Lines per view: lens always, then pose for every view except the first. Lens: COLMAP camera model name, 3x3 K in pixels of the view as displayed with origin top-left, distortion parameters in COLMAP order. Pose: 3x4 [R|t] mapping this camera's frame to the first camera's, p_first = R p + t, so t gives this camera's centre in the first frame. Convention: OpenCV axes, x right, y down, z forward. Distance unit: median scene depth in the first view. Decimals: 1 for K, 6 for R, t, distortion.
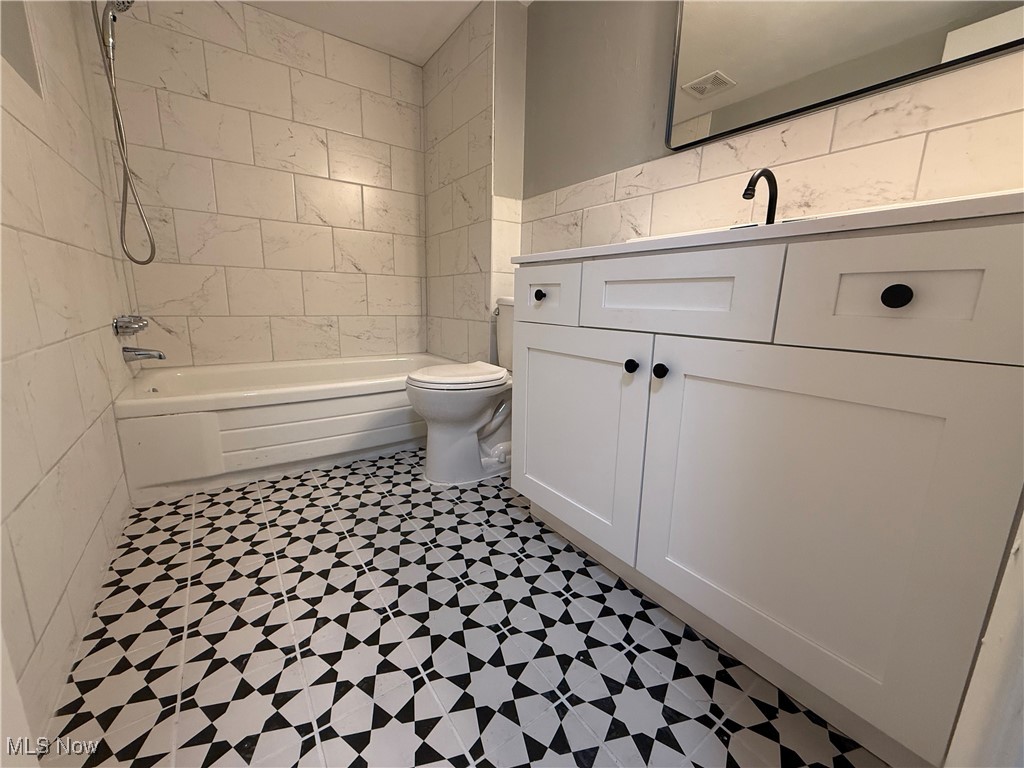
lens RADIAL K [[407.6, 0, 512.7], [0, 407.6, 386.8], [0, 0, 1]] dist [-0.002212, -0.000198]
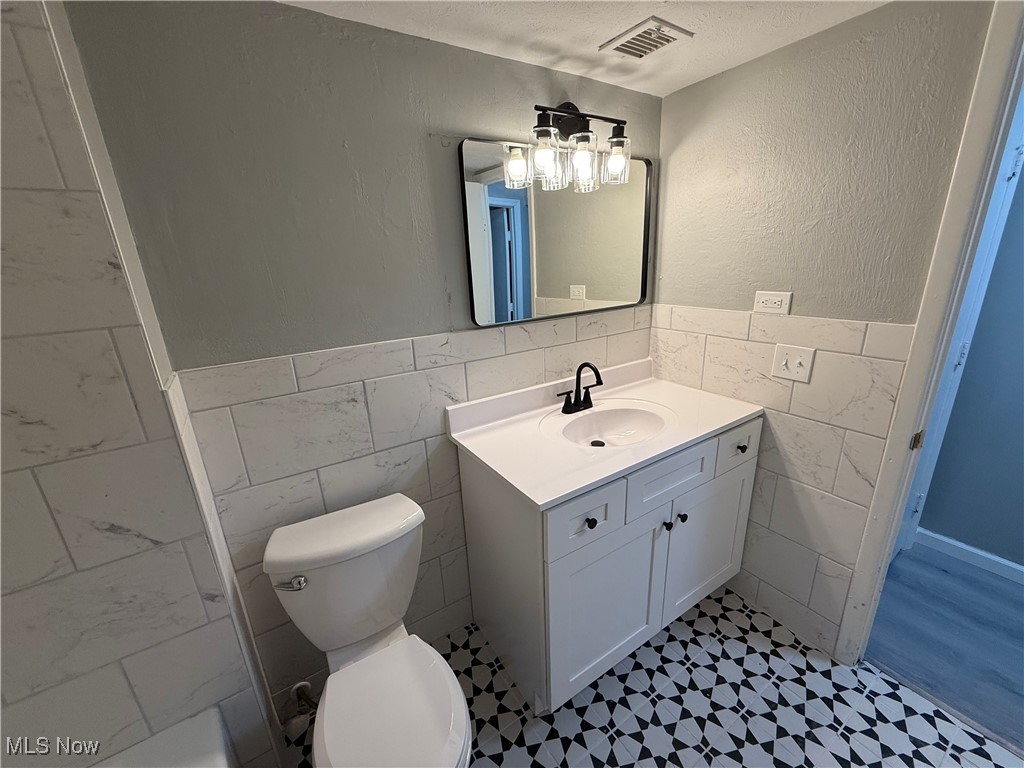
lens RADIAL K [[407.6, 0, 513.3], [0, 407.6, 384.7], [0, 0, 1]] dist [-0.002212, -0.000198]
pose [[0.041168, -0.318757, 0.946942, -0.430673], [0.248601, 0.921208, 0.299287, -0.487032], [-0.967731, 0.223090, 0.117168, 0.547015]]
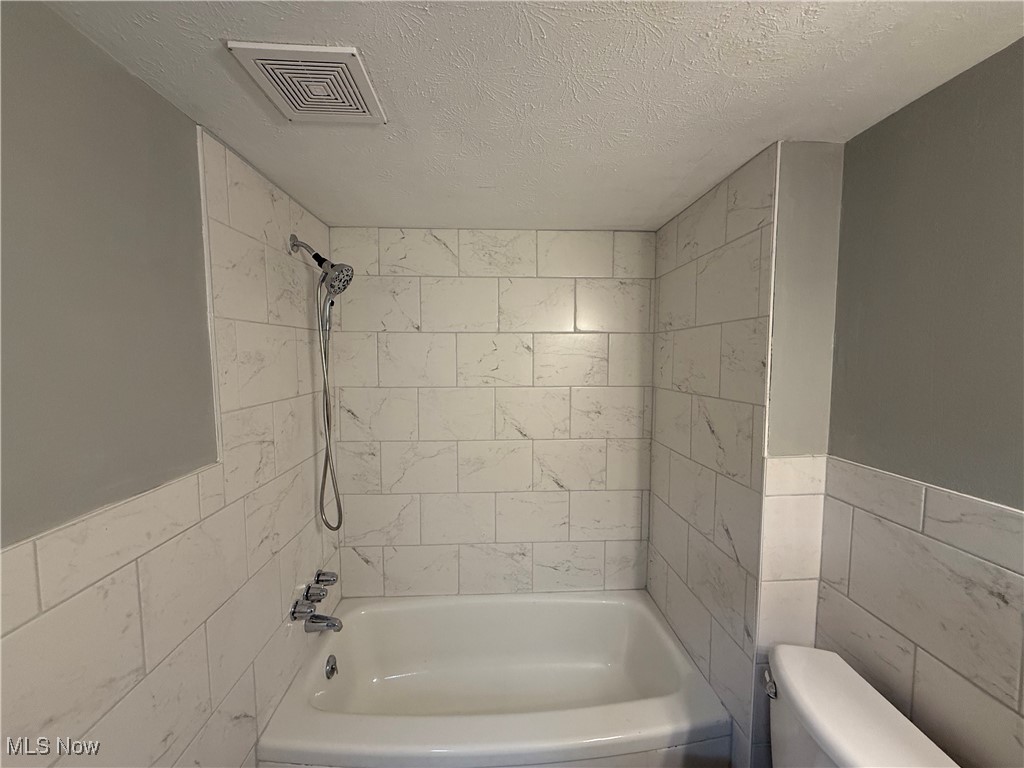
lens RADIAL K [[407.6, 0, 509.9], [0, 407.6, 383.8], [0, 0, 1]] dist [-0.002212, -0.000198]
pose [[0.844545, 0.013574, -0.535312, -0.045476], [-0.091298, 0.988692, -0.118967, -0.446530], [0.527644, 0.149346, 0.836234, 0.295863]]
